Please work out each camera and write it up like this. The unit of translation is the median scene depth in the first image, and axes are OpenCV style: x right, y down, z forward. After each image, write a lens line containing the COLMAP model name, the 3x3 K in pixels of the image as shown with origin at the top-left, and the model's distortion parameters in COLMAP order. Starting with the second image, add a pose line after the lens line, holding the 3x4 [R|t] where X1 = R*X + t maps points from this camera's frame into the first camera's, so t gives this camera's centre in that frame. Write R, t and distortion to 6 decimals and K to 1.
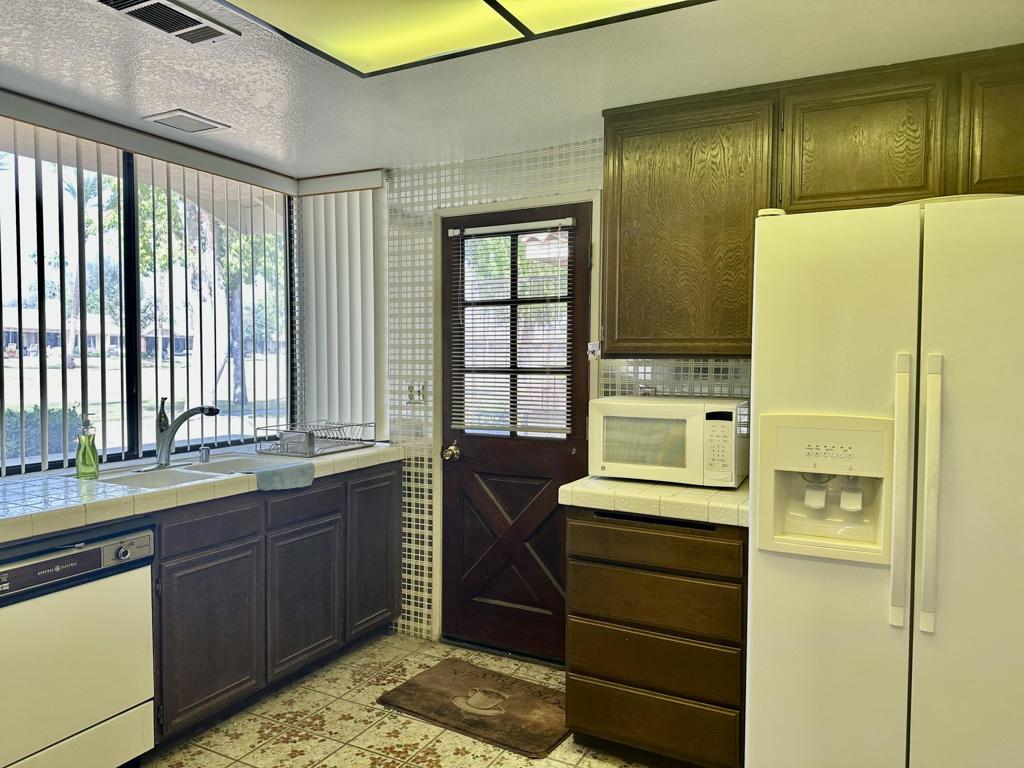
lens RADIAL K [[724.5, 0, 512.0], [0, 724.5, 384.0], [0, 0, 1]] dist [0.000262, -0.000645]
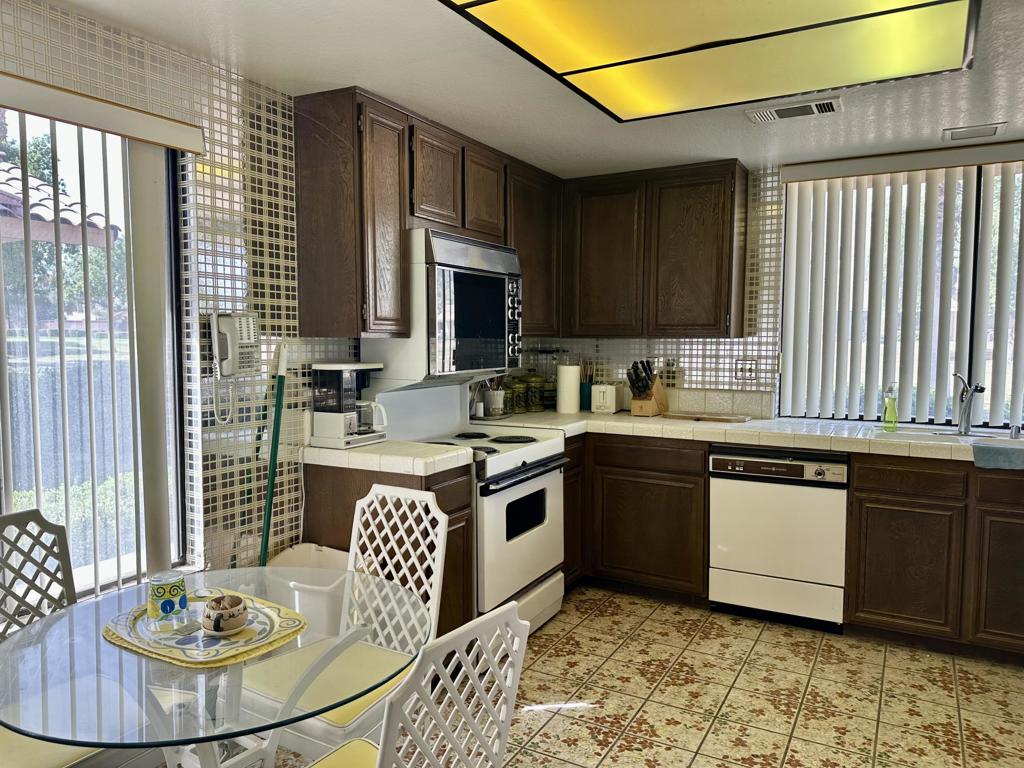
lens RADIAL K [[724.5, 0, 512.0], [0, 724.5, 384.0], [0, 0, 1]] dist [0.000262, -0.000645]
pose [[-0.022135, 0.060075, -0.997948, 0.810138], [-0.042119, 0.997251, 0.060967, -0.007694], [0.998867, 0.043382, -0.019544, 0.357673]]
